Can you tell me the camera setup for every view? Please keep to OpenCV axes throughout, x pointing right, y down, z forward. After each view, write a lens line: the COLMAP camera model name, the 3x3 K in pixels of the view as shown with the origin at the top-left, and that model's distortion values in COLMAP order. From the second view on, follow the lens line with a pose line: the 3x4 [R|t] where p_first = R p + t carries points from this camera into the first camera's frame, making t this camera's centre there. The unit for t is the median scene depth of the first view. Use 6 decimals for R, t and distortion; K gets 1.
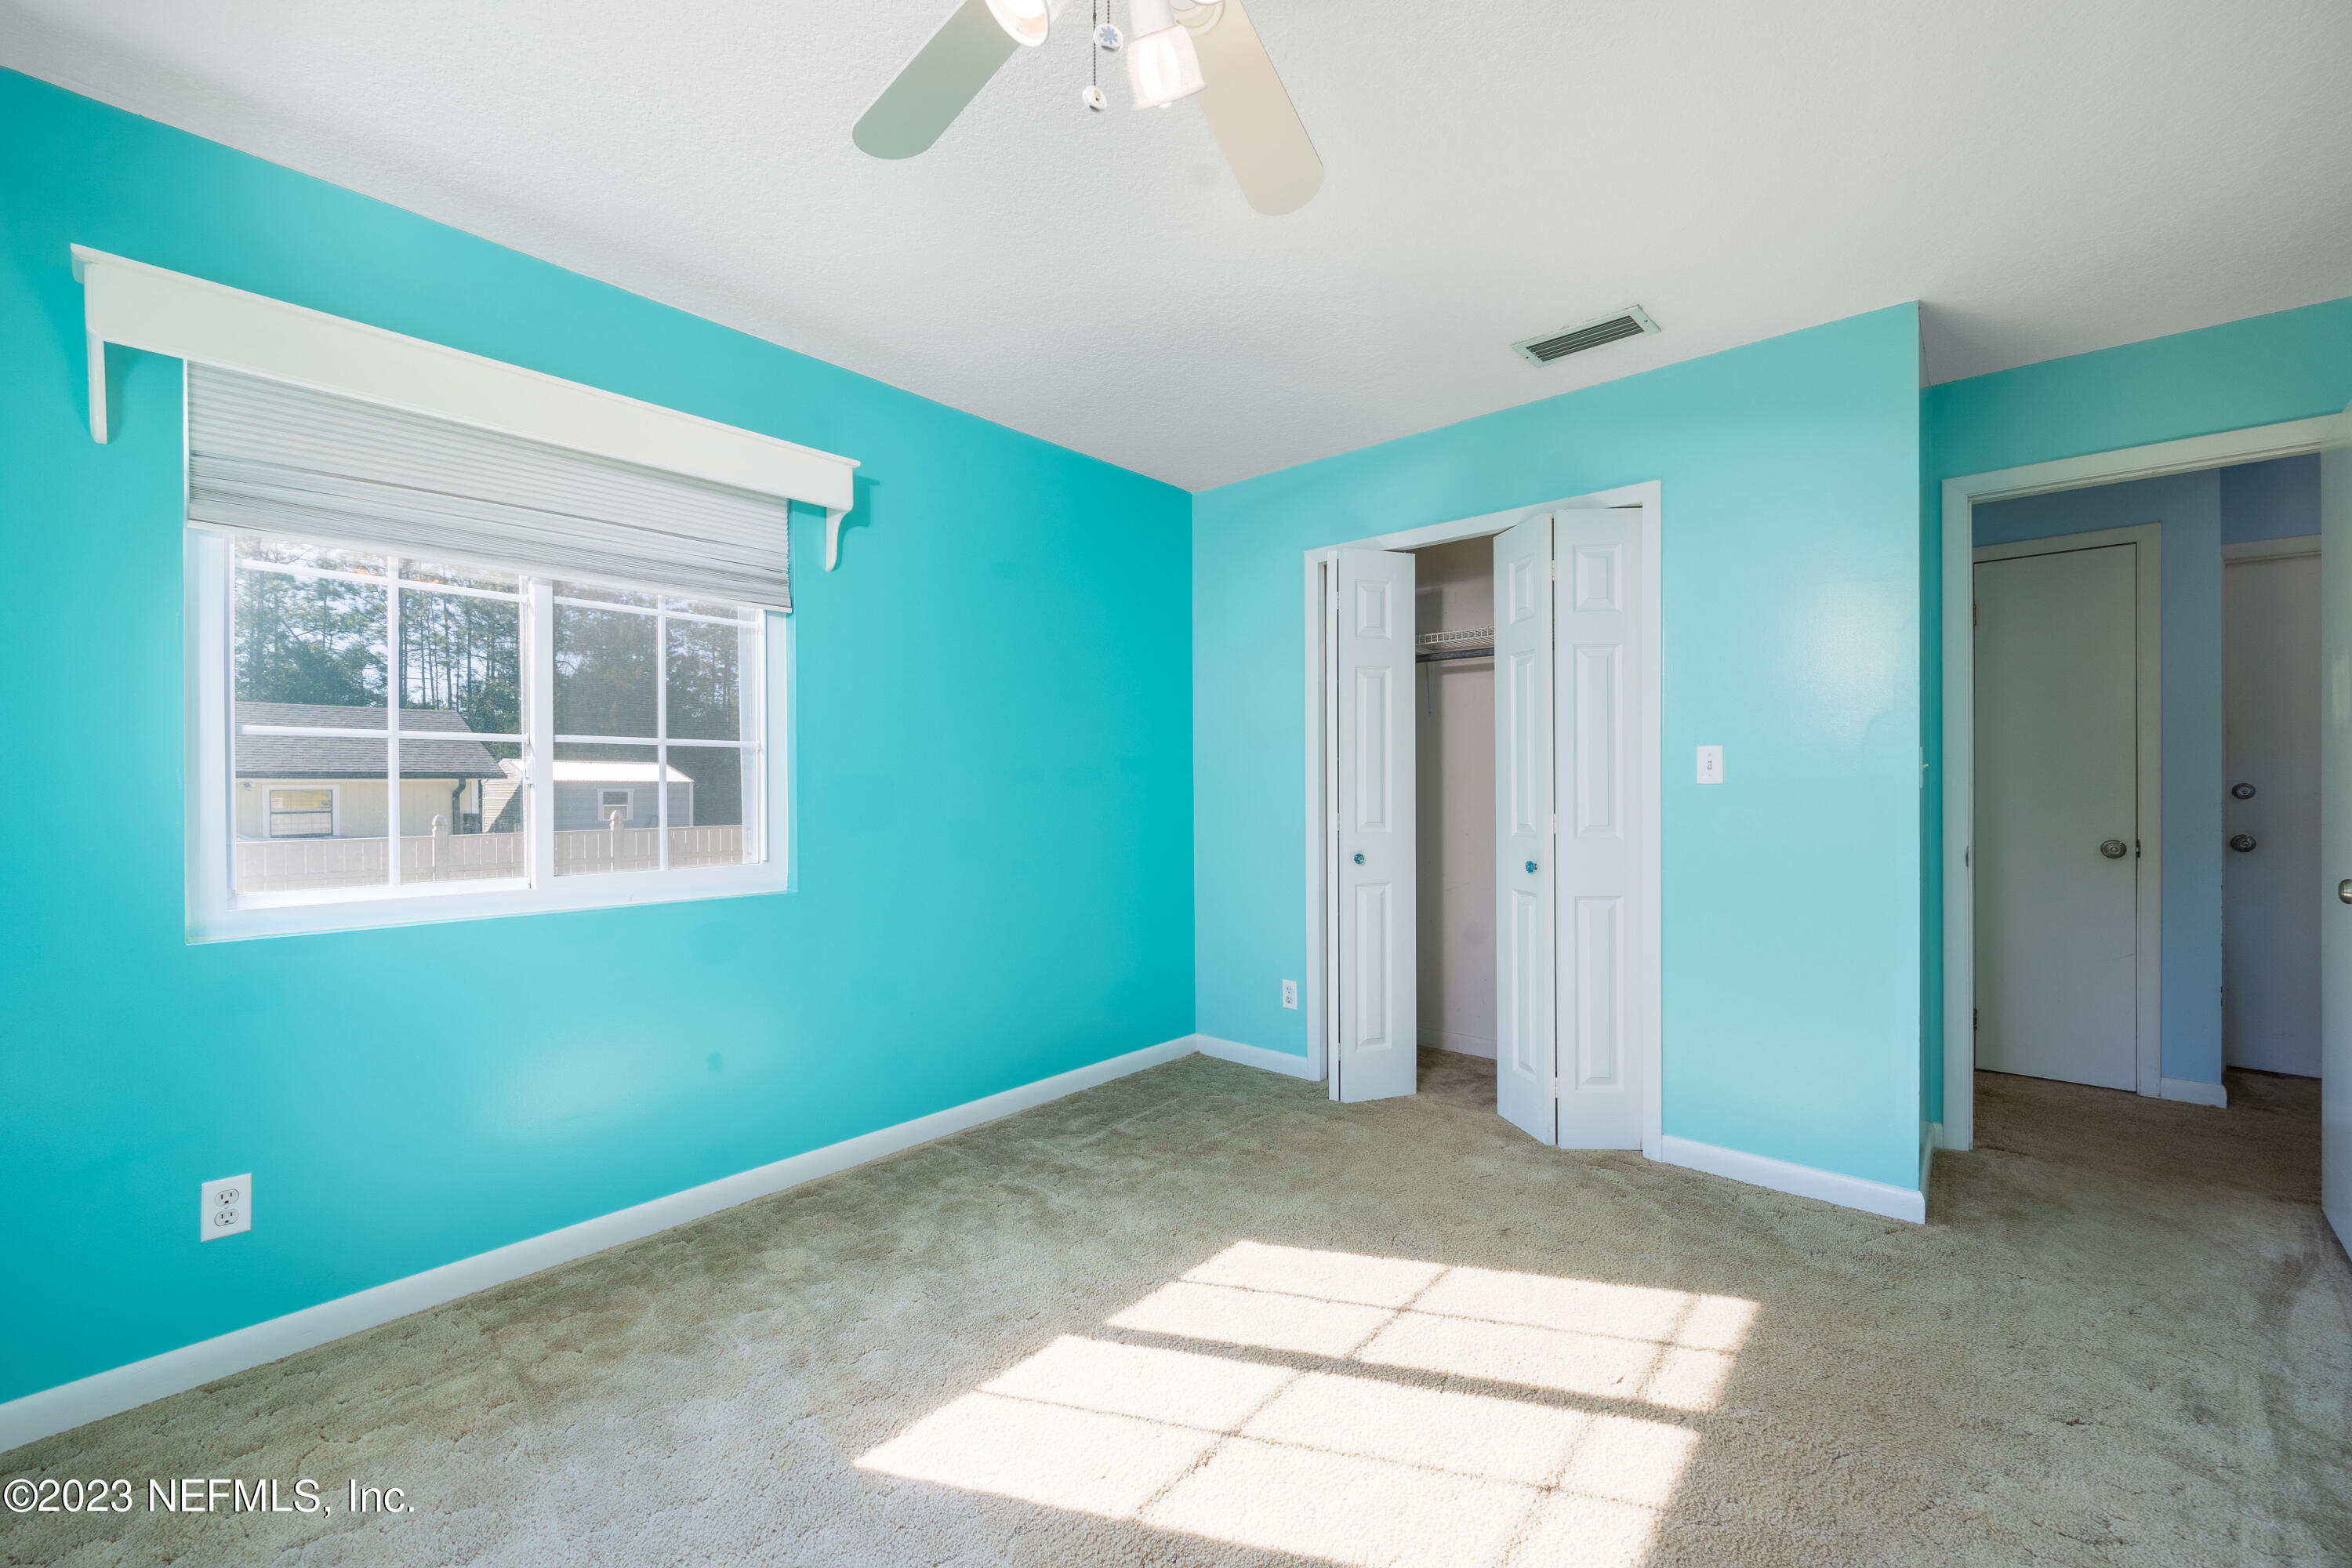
lens RADIAL K [[955.7, 0, 1183.2], [0, 955.7, 794.0], [0, 0, 1]] dist [-0.001448, -0.000254]
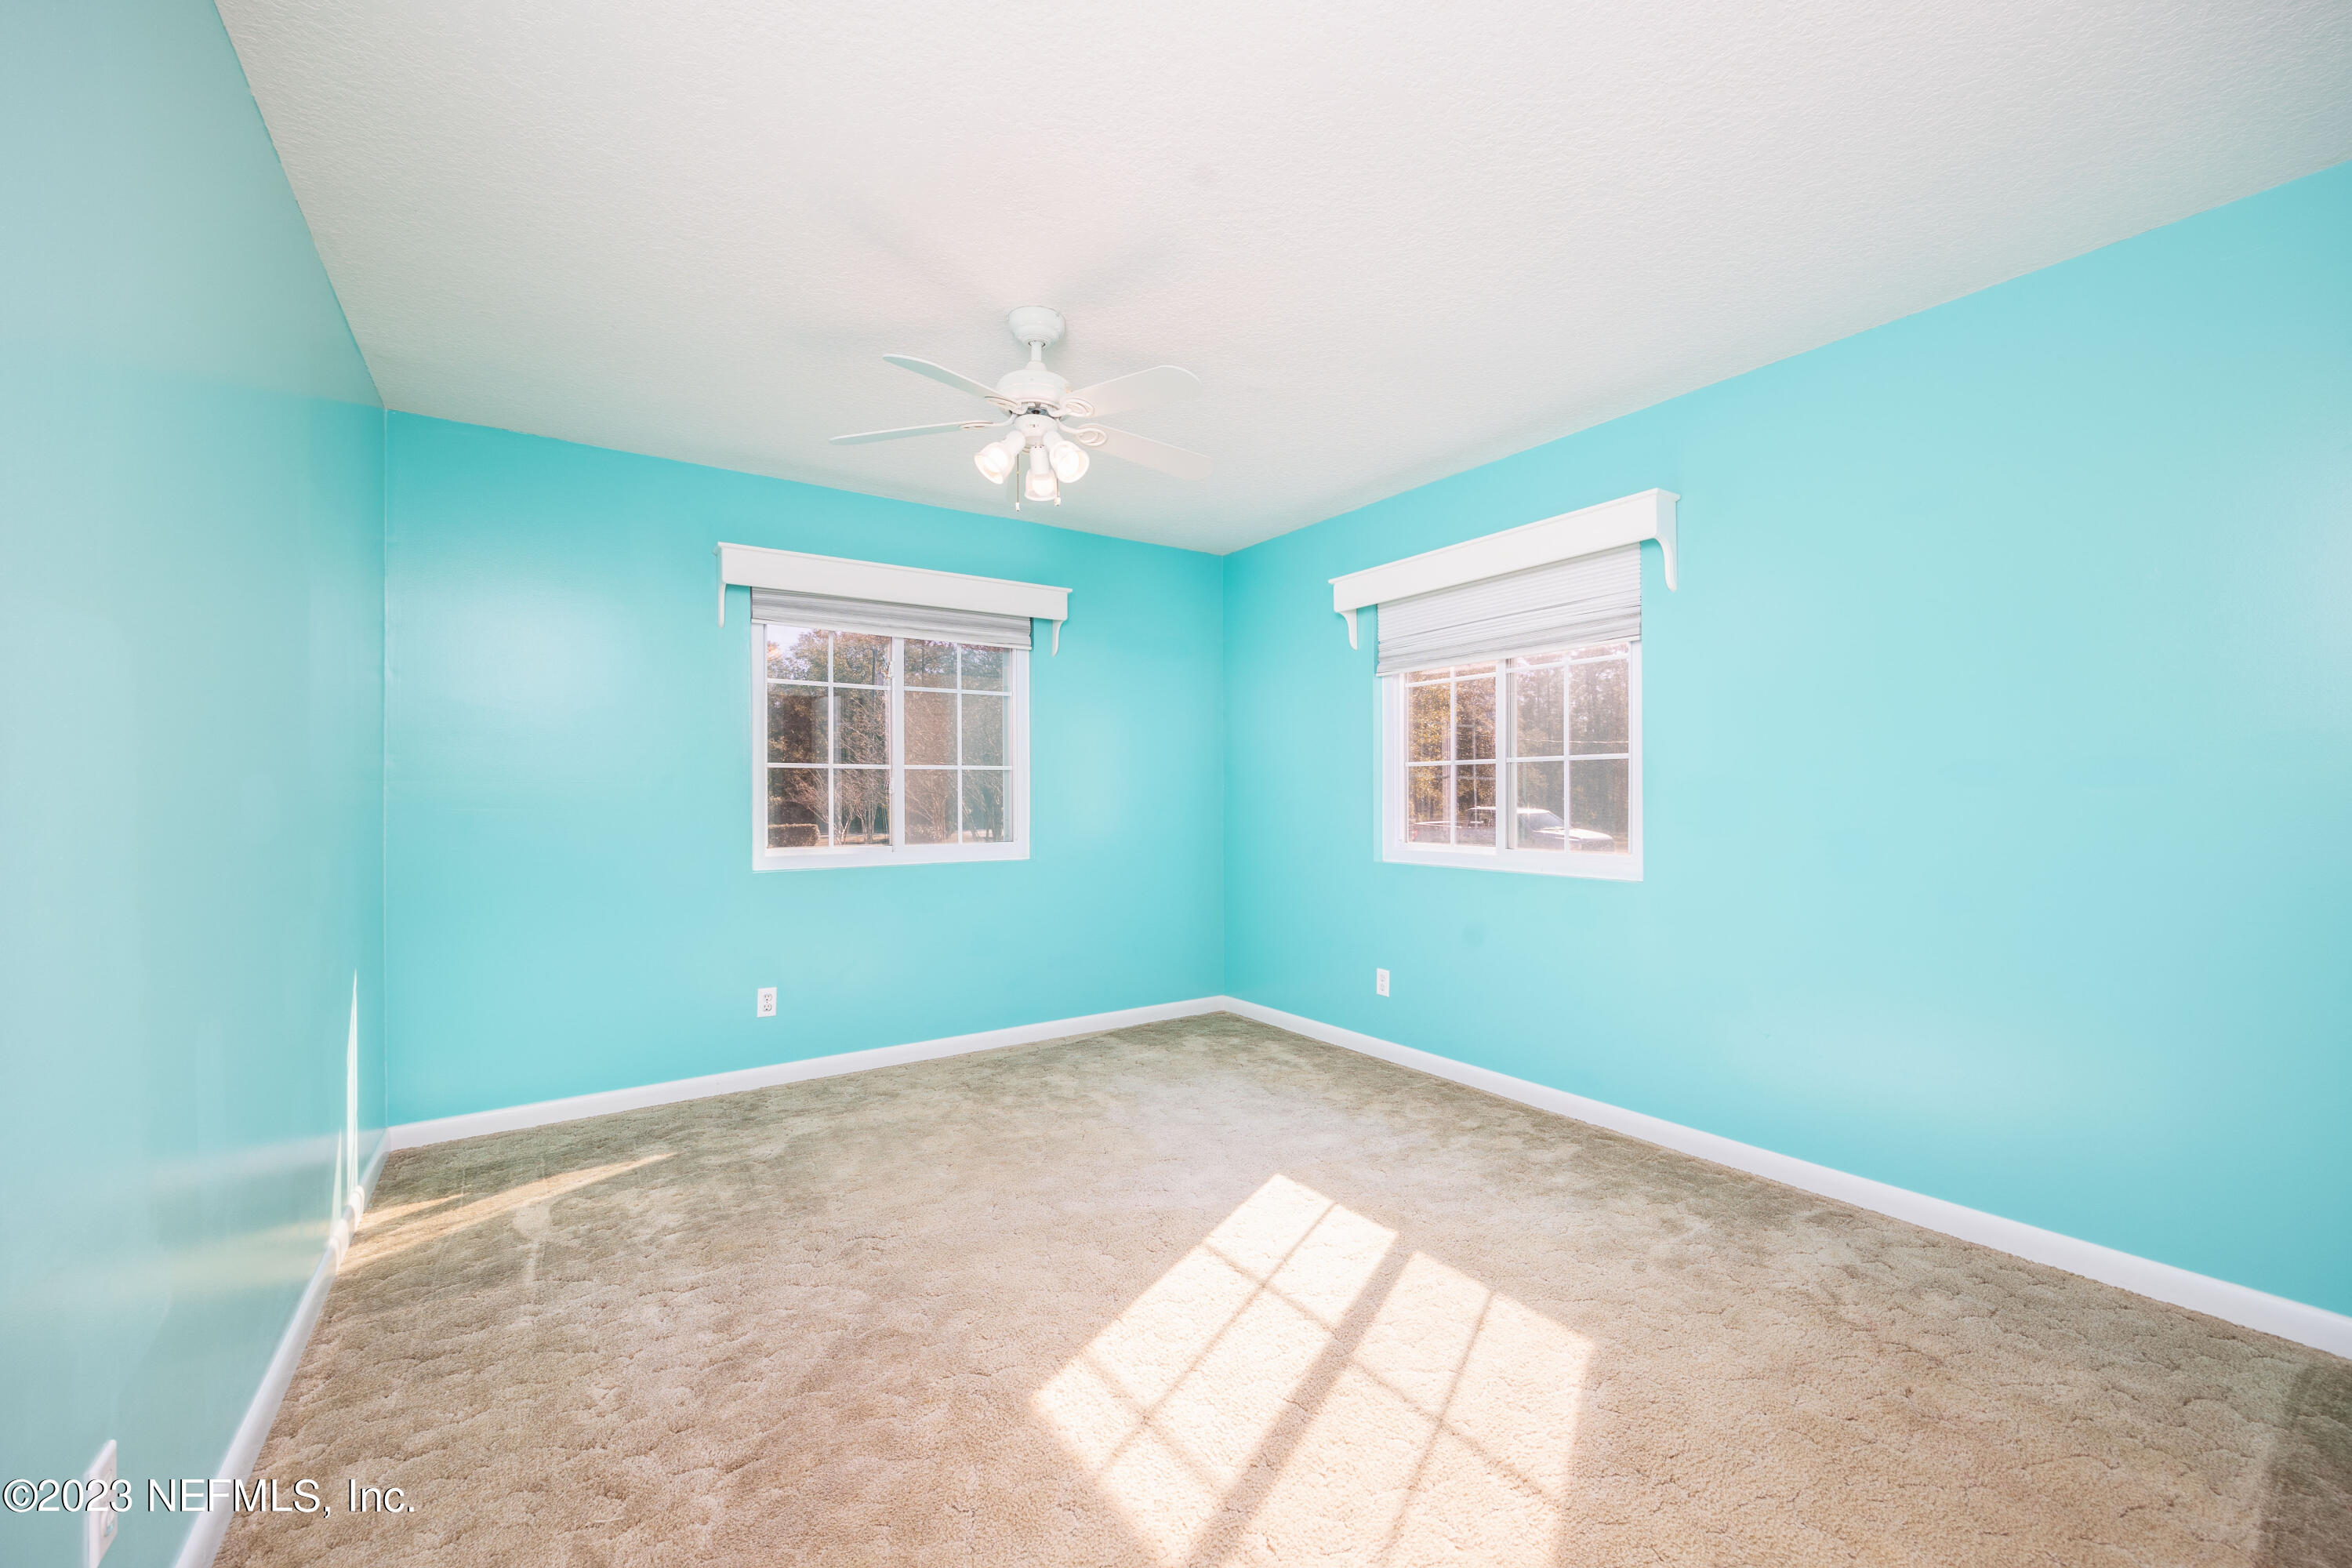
lens RADIAL K [[955.7, 0, 1183.2], [0, 955.7, 794.0], [0, 0, 1]] dist [-0.001448, -0.000254]
pose [[-0.257280, 0.009468, -0.966291, 1.095403], [-0.001481, 0.999947, 0.010192, -0.019546], [0.966336, 0.004054, -0.257252, 0.996225]]
